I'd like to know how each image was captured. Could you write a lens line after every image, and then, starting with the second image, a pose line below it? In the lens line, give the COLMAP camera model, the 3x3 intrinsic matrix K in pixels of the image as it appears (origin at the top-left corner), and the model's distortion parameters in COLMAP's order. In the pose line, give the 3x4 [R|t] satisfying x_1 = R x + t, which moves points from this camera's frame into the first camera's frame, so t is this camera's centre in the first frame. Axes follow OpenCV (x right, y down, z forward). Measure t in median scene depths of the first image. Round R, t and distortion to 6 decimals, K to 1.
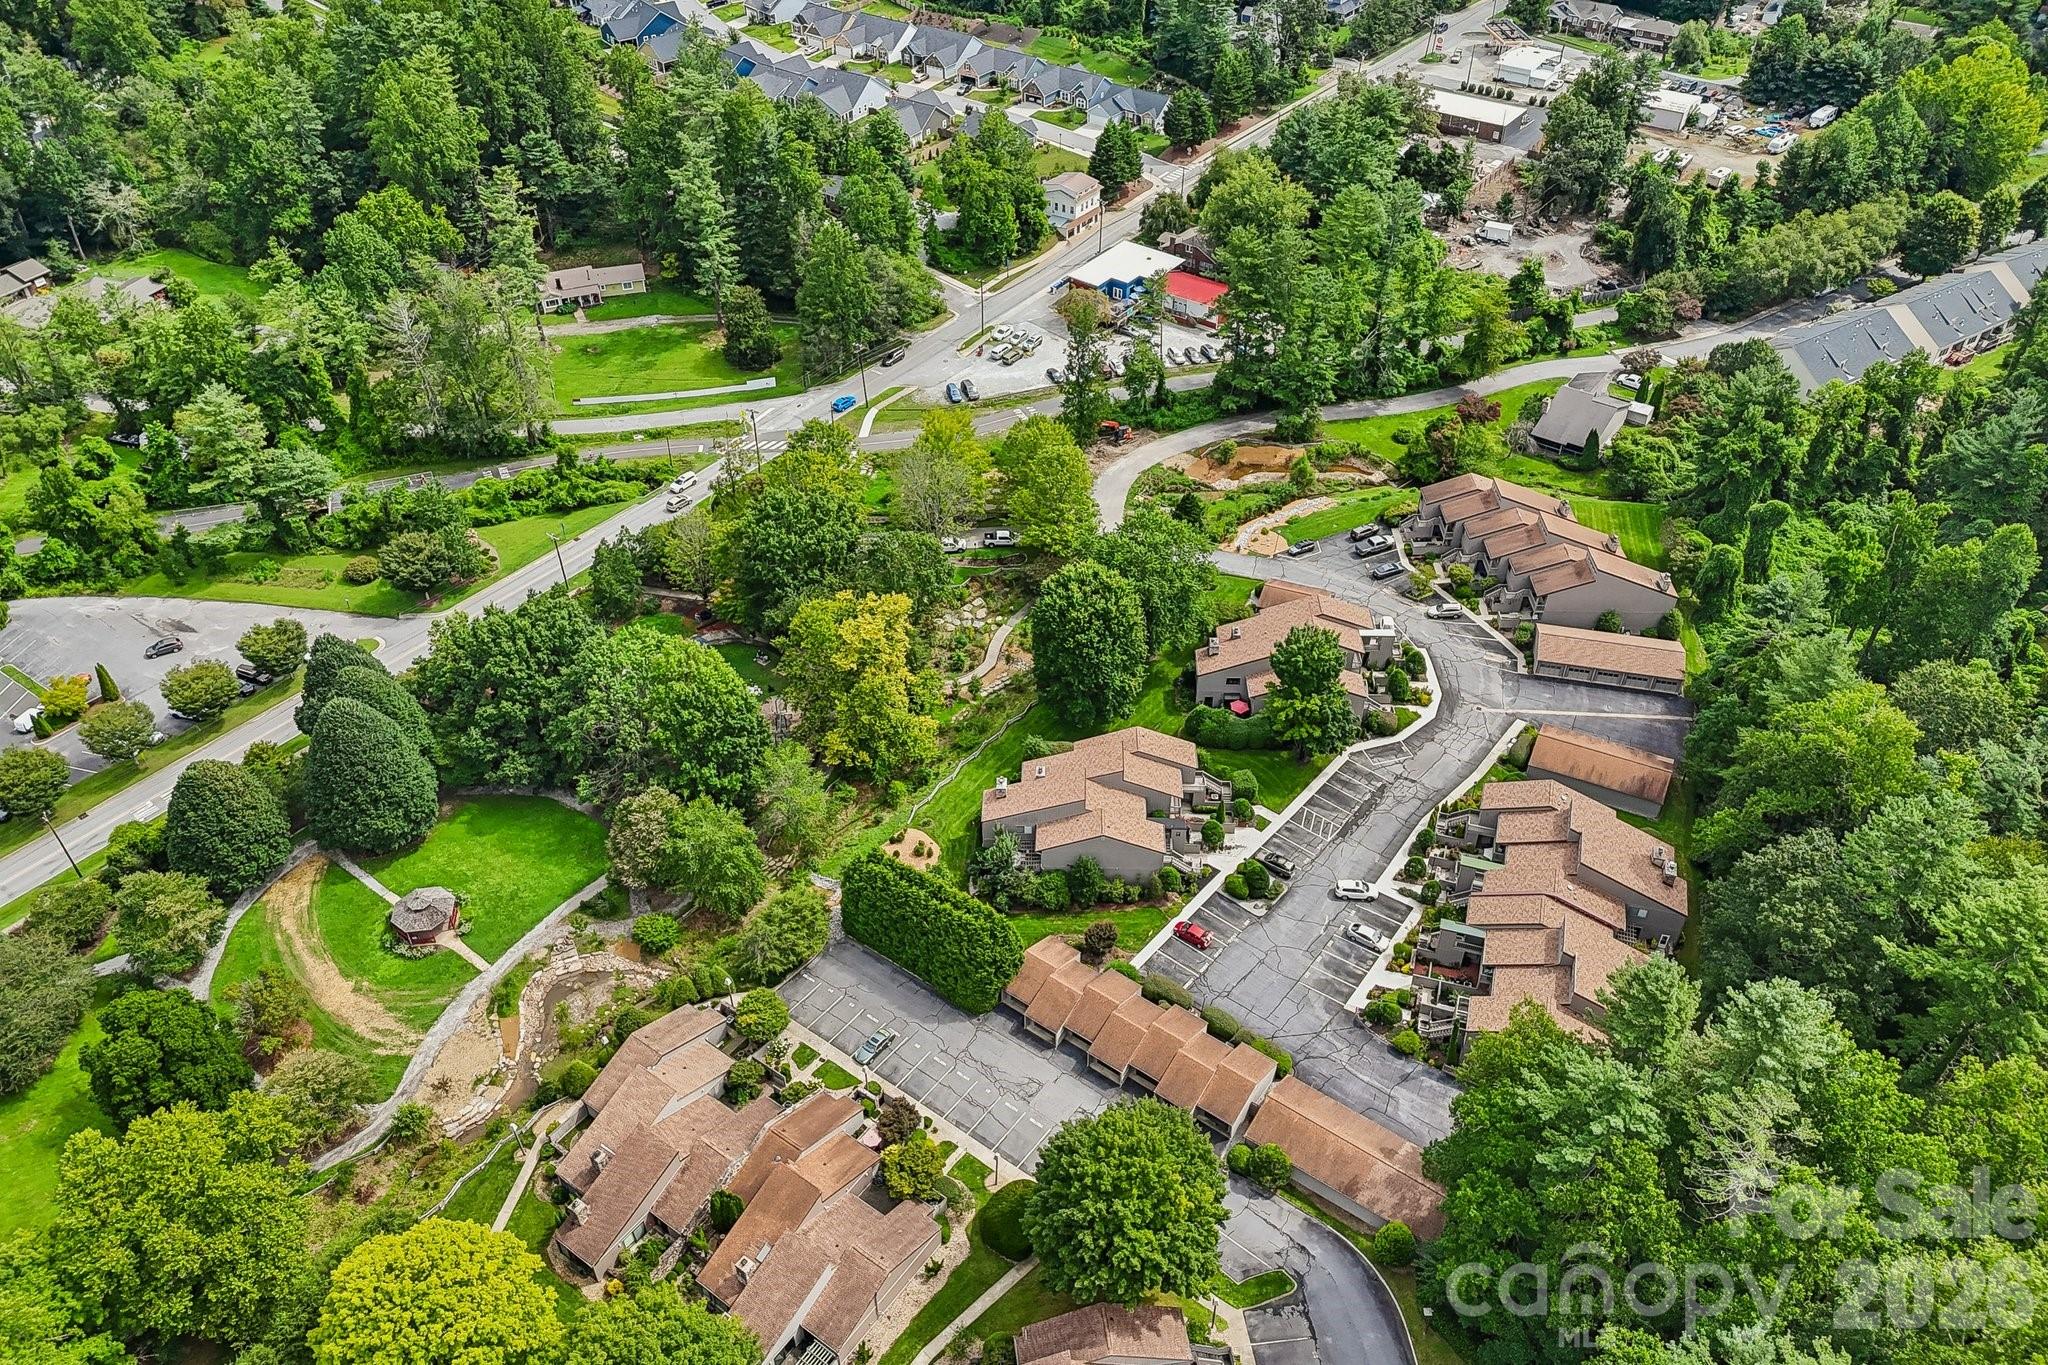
lens RADIAL K [[1505.7, 0, 1023.2], [0, 1505.7, 701.7], [0, 0, 1]] dist [0.081340, -0.077876]
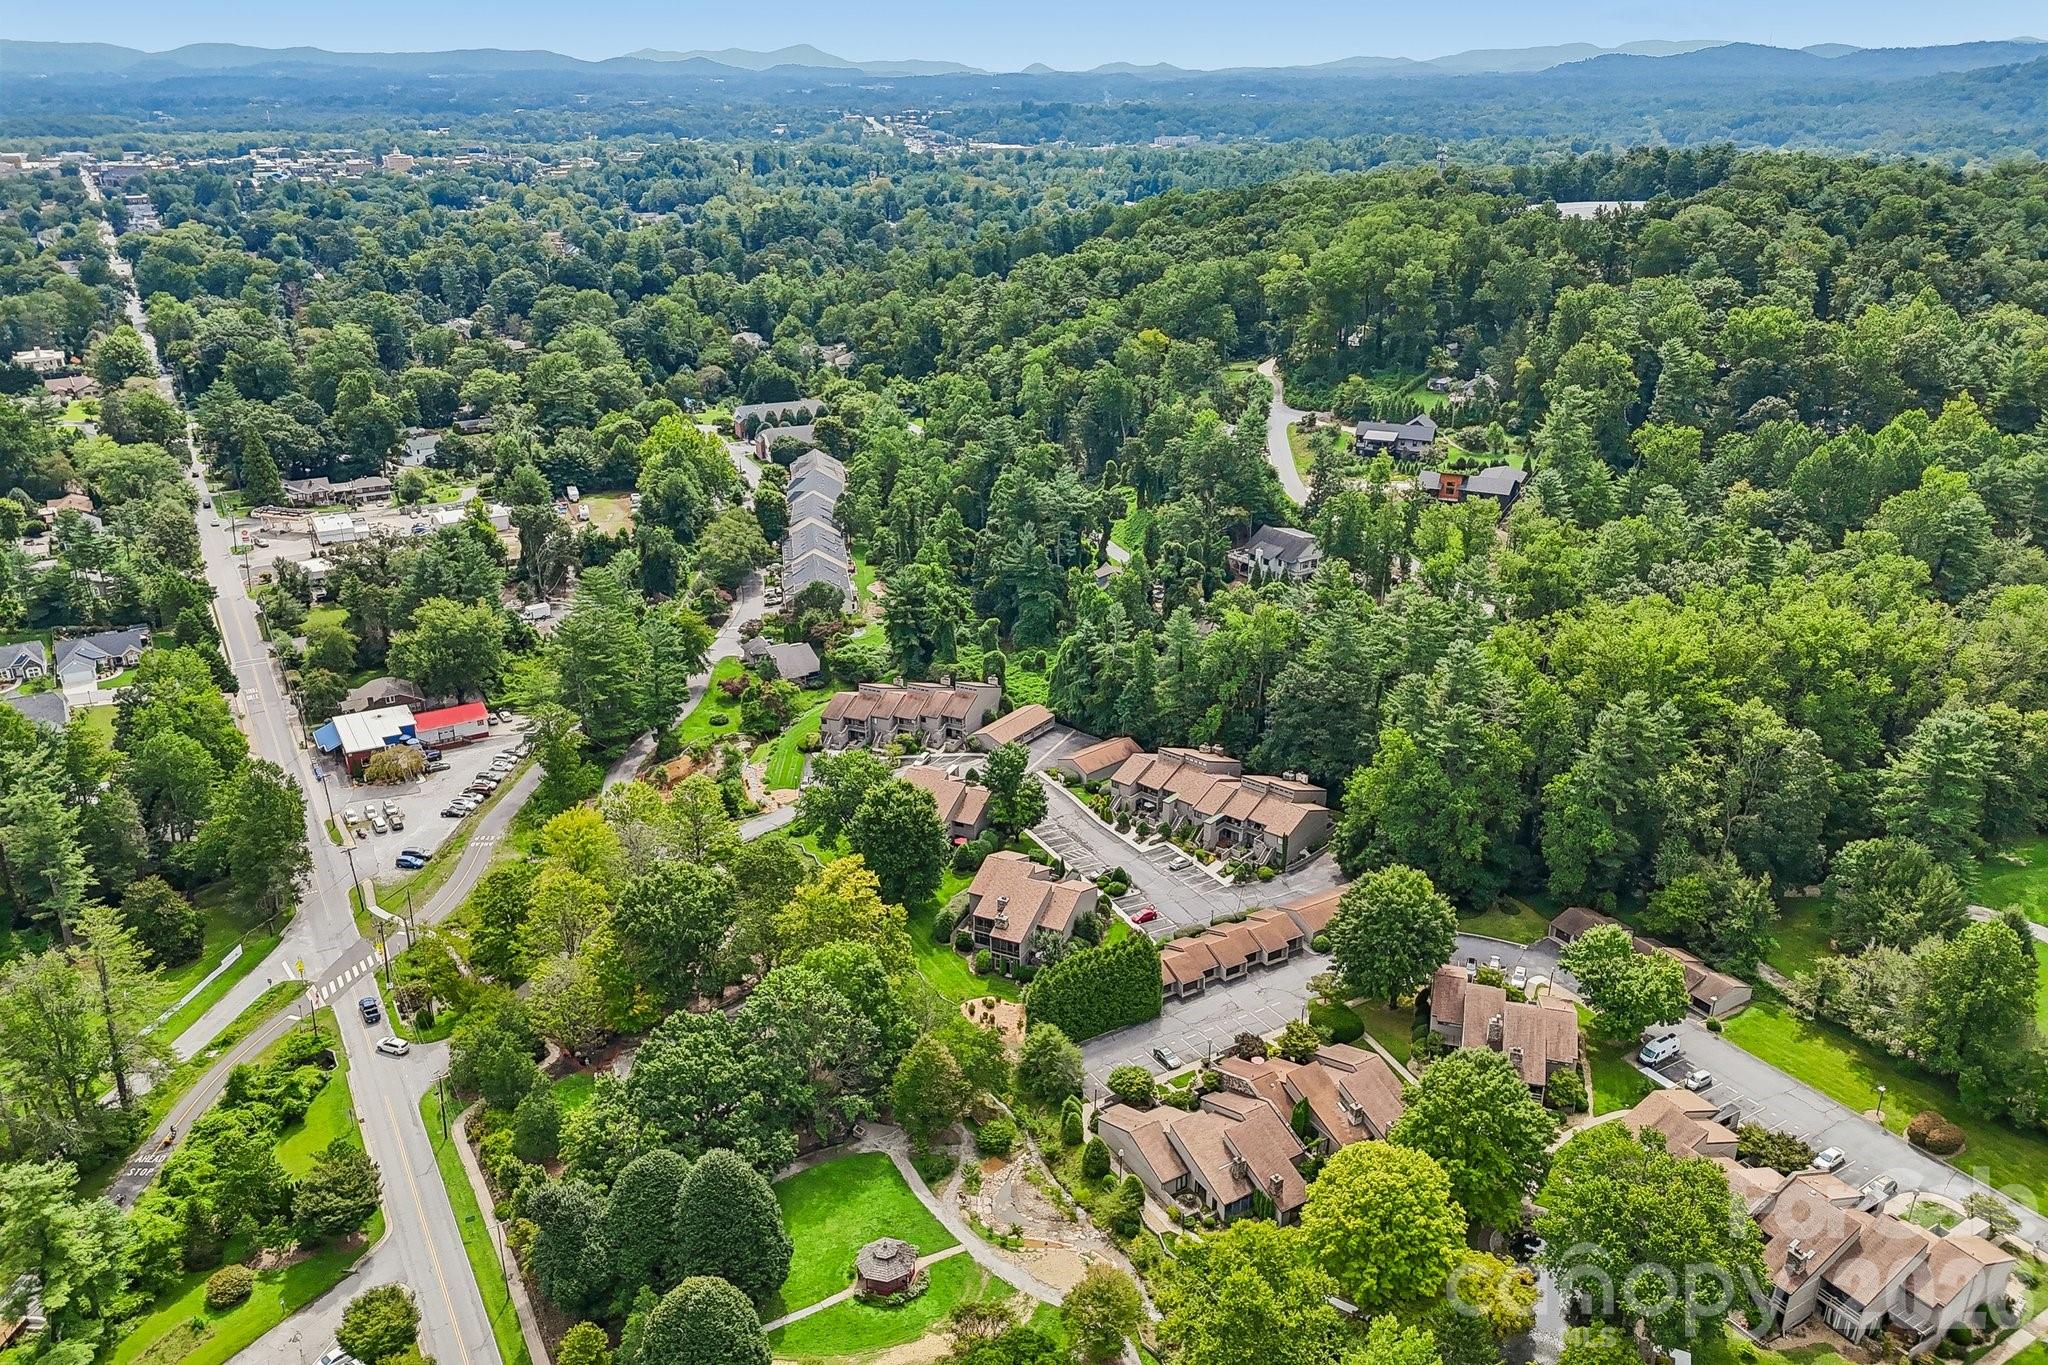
lens RADIAL K [[1505.7, 0, 1023.2], [0, 1505.7, 701.7], [0, 0, 1]] dist [0.081340, -0.077876]
pose [[0.372922, -0.349120, 0.859677, -1.067808], [0.588927, 0.805021, 0.071452, -0.180235], [-0.717003, 0.479641, 0.505817, 0.219480]]
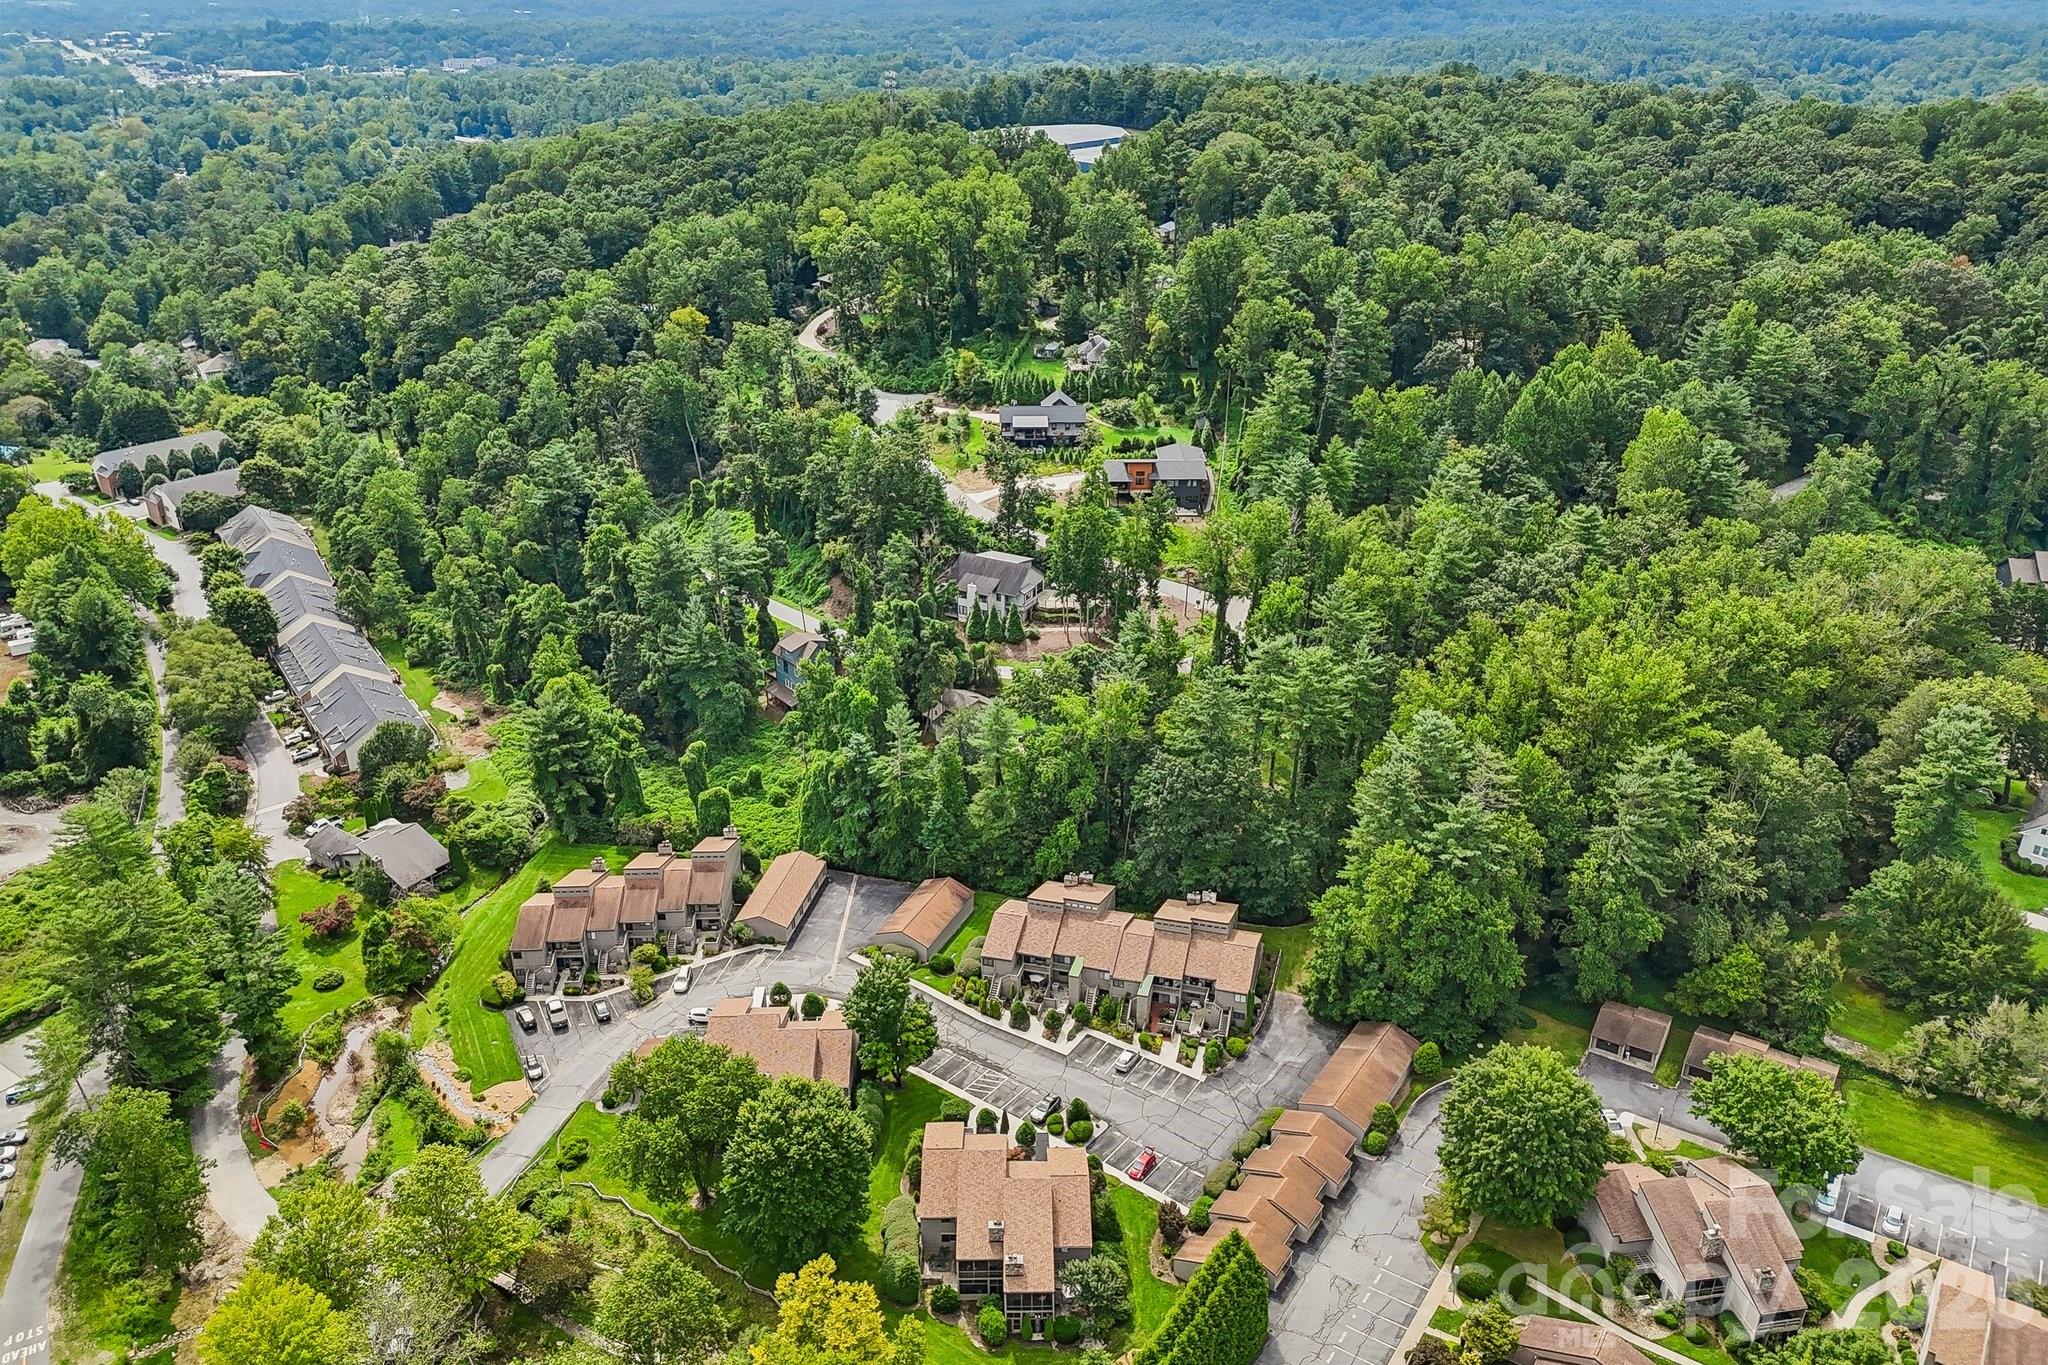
lens RADIAL K [[1505.7, 0, 1023.2], [0, 1505.7, 701.7], [0, 0, 1]] dist [0.081340, -0.077876]
pose [[-0.058065, -0.417314, 0.906905, -0.689149], [0.638331, 0.682947, 0.355129, -0.478421], [-0.767569, 0.599526, 0.226730, 0.580274]]
